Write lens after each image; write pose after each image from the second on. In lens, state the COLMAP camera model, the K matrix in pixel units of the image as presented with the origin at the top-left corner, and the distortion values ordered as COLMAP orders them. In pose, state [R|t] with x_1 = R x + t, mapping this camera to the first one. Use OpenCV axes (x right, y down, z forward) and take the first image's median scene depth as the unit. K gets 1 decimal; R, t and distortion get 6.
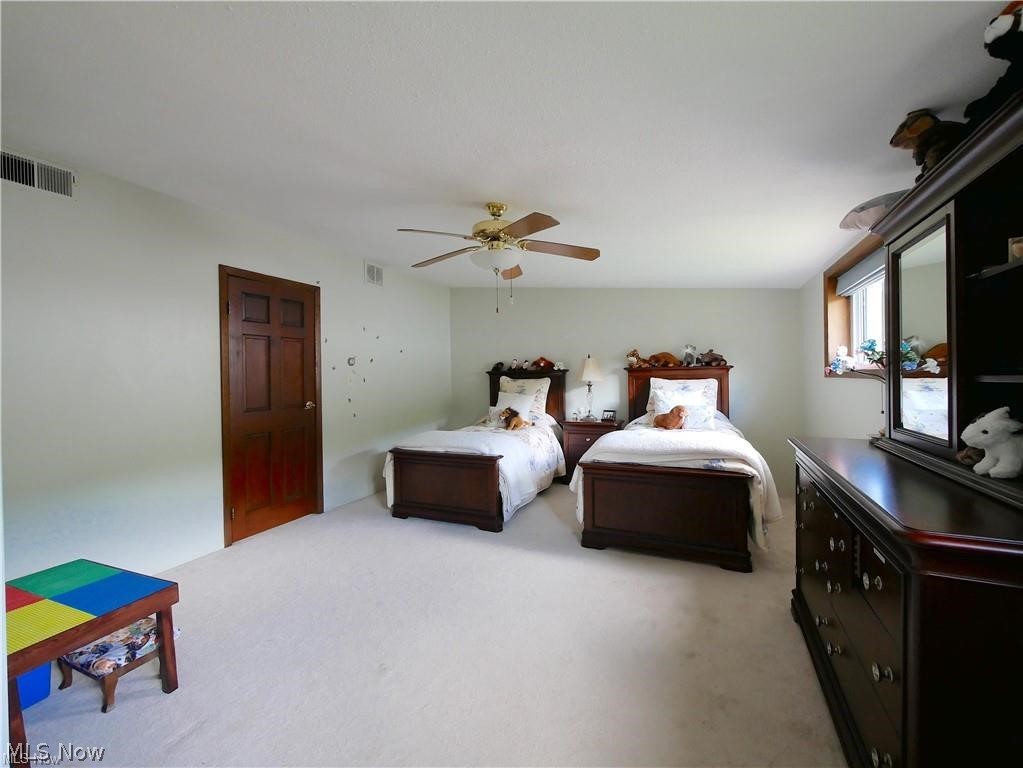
lens RADIAL K [[417.1, 0, 512.8], [0, 417.1, 380.0], [0, 0, 1]] dist [-0.007922, 0.000013]
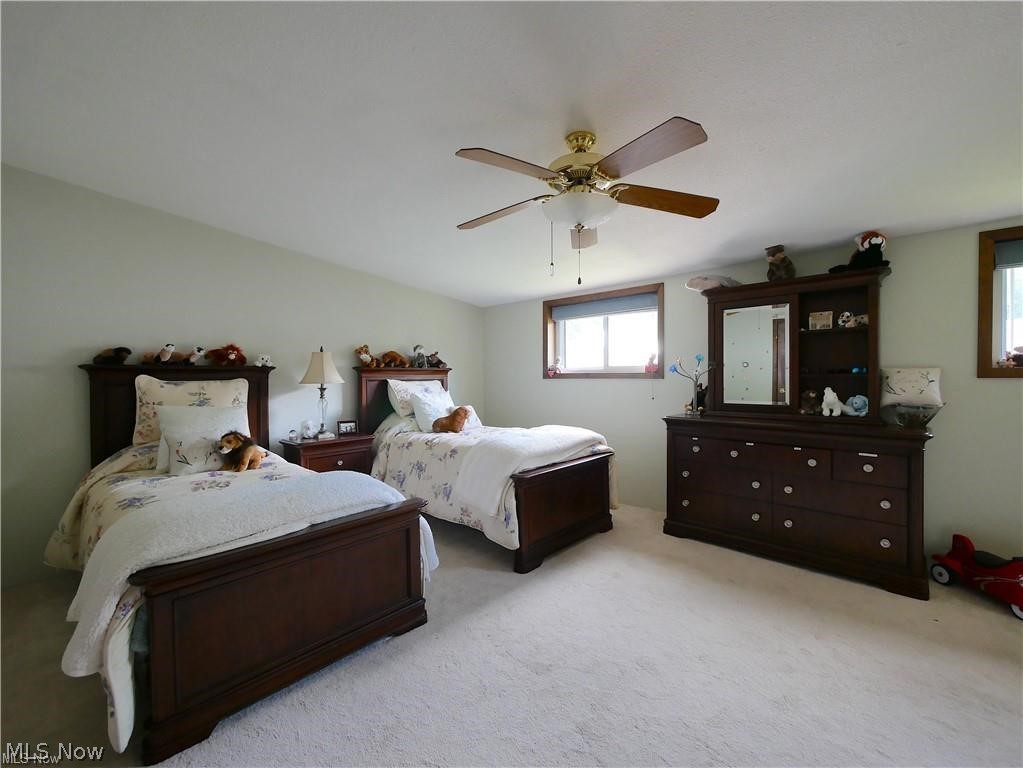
lens RADIAL K [[417.1, 0, 512.8], [0, 417.1, 380.0], [0, 0, 1]] dist [-0.007922, 0.000013]
pose [[0.323818, 0.006168, 0.946099, -0.404479], [0.010425, 0.999895, -0.010086, 0.007643], [-0.946062, 0.013129, 0.323720, 0.460739]]
